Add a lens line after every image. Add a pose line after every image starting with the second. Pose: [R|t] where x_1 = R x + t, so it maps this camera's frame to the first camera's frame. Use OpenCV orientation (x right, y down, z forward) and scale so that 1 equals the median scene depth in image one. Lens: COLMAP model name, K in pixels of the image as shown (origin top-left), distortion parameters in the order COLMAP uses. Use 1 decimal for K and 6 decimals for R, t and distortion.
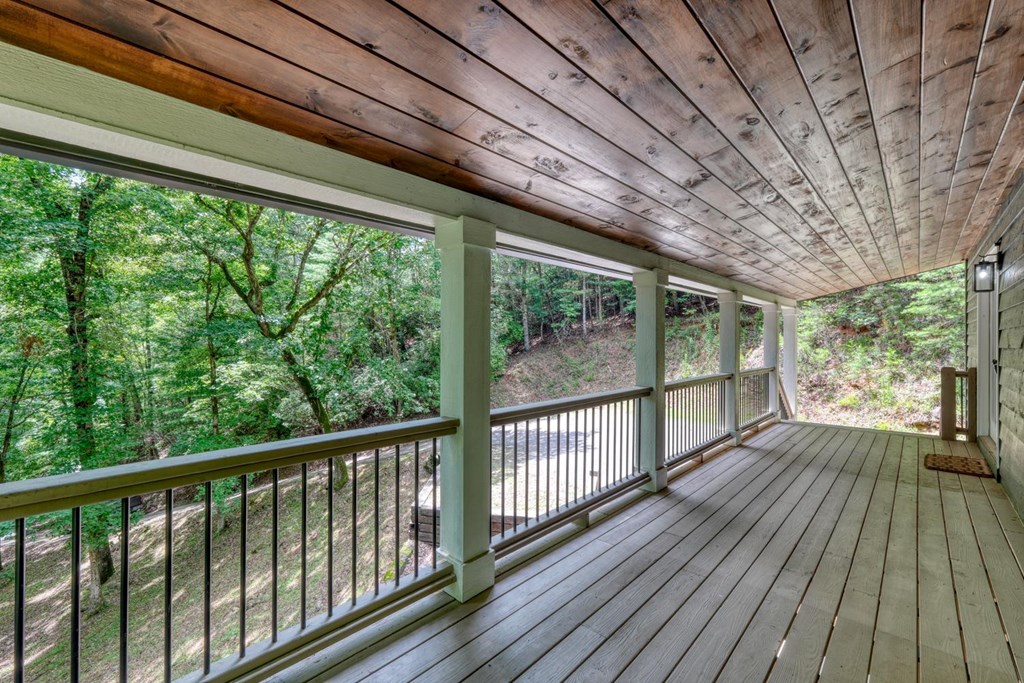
lens RADIAL K [[433.6, 0, 510.9], [0, 433.6, 339.3], [0, 0, 1]] dist [-0.004228, 0.003087]
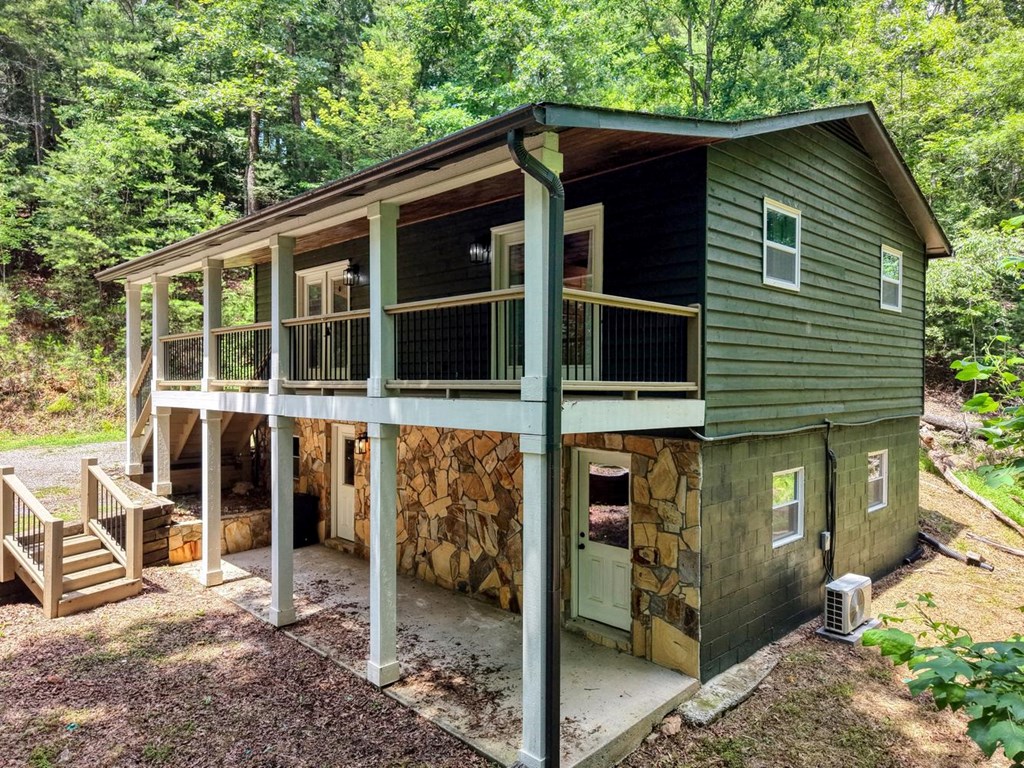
lens RADIAL K [[688.2, 0, 508.1], [0, 688.2, 380.0], [0, 0, 1]] dist [0.081895, -0.005134]
pose [[0.055039, -0.007044, 0.998459, -0.567703], [0.002732, 0.999972, 0.006904, 0.086008], [-0.998480, 0.002348, 0.055057, 0.049566]]
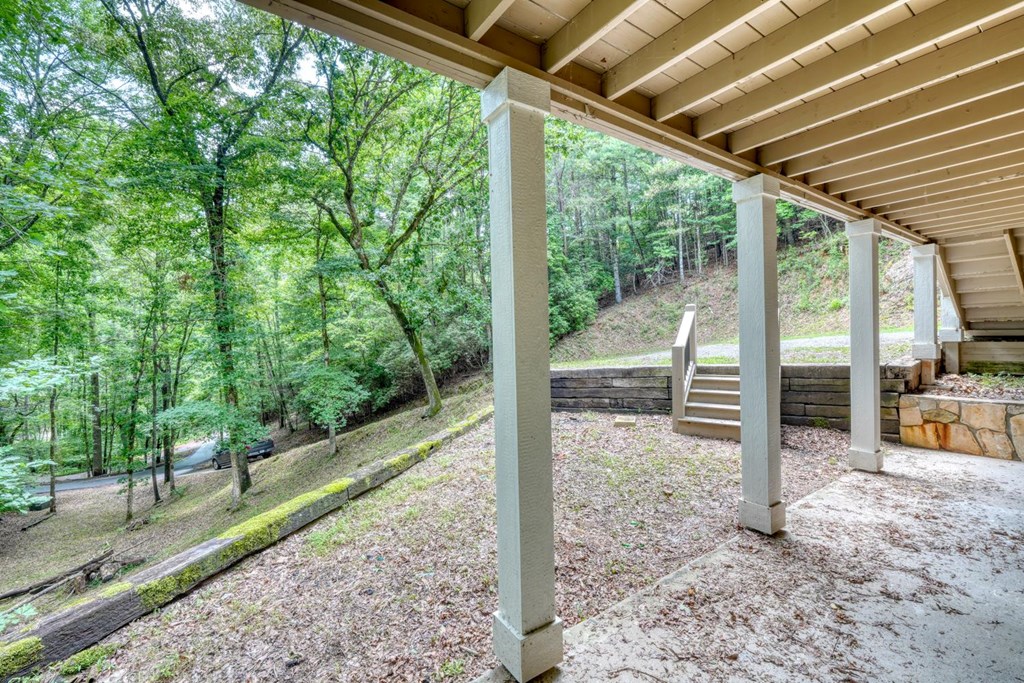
lens RADIAL K [[433.6, 0, 512.1], [0, 433.6, 340.9], [0, 0, 1]] dist [-0.004228, 0.003087]
pose [[0.977901, -0.015870, -0.208468, 0.011645], [0.017105, 0.999845, 0.004125, 0.214909], [0.208370, -0.007599, 0.978021, 0.029179]]
